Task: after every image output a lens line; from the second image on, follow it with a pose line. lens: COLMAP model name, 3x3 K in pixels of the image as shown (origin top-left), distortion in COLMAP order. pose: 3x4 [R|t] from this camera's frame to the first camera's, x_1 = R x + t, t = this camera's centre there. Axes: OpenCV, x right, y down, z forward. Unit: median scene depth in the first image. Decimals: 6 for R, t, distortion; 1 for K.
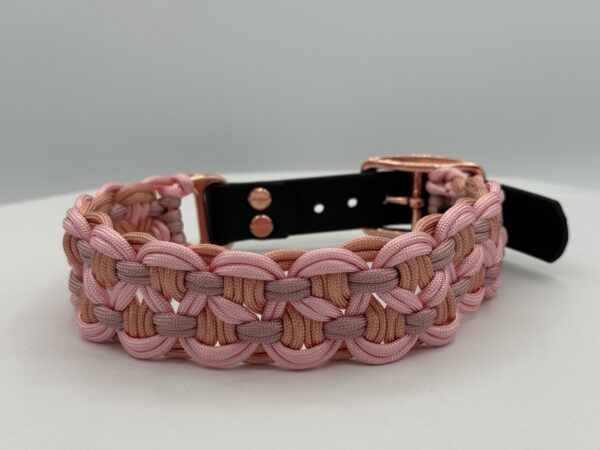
lens RADIAL K [[902.3, 0, 304.7], [0, 902.3, 224.1], [0, 0, 1]] dist [0.119177, 0.000000]
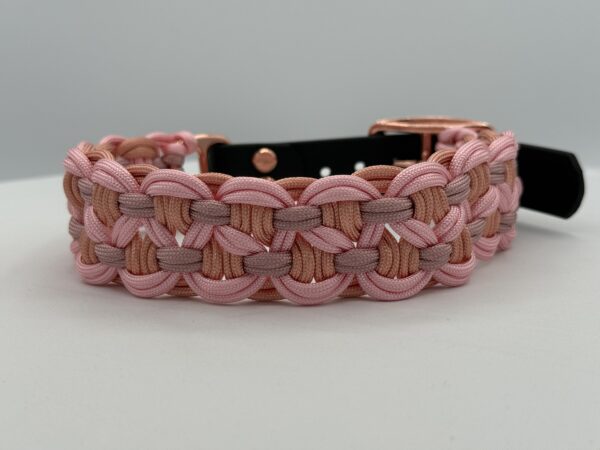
lens RADIAL K [[902.3, 0, 299.4], [0, 902.3, 222.5], [0, 0, 1]] dist [0.119177, 0.000000]
pose [[0.999994, 0.002886, -0.002089, -0.013746], [-0.002986, 0.998768, -0.049533, 0.116879], [0.001944, 0.049539, 0.998770, 0.039869]]
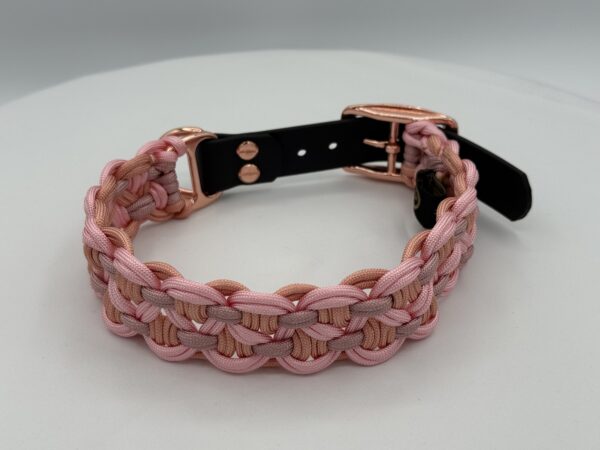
lens RADIAL K [[902.3, 0, 299.8], [0, 902.3, 225.1], [0, 0, 1]] dist [0.119177, 0.000000]
pose [[0.996966, -0.028628, 0.072385, -0.090739], [0.003014, 0.943412, 0.331608, -0.398164], [-0.077783, -0.330384, 0.940636, -0.042421]]
